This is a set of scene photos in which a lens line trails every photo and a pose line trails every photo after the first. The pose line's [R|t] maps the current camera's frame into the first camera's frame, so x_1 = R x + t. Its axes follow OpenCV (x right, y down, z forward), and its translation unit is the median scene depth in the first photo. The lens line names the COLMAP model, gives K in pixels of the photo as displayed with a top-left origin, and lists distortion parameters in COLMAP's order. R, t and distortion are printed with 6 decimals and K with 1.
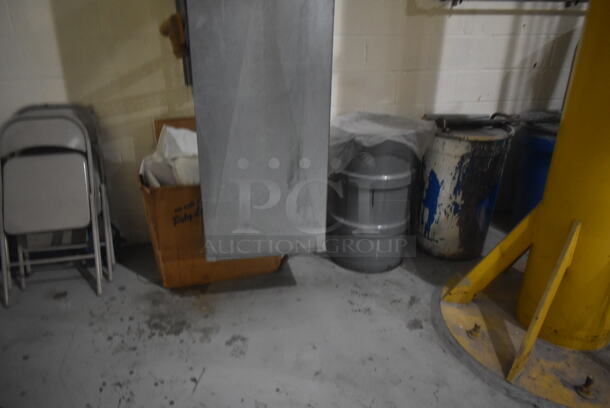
lens RADIAL K [[466.9, 0, 305.0], [0, 466.9, 204.0], [0, 0, 1]] dist [-0.025759, 0.009659]
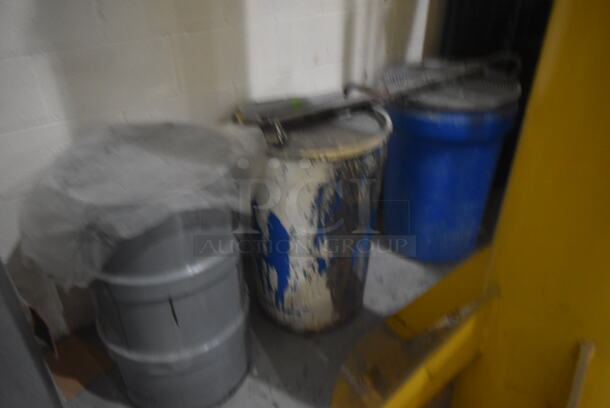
lens RADIAL K [[466.9, 0, 305.0], [0, 466.9, 204.0], [0, 0, 1]] dist [-0.025759, 0.009659]
pose [[0.914798, -0.227417, 0.333804, 0.124482], [0.178097, 0.968864, 0.171997, -0.170467], [-0.362526, -0.097893, 0.926818, 0.462765]]
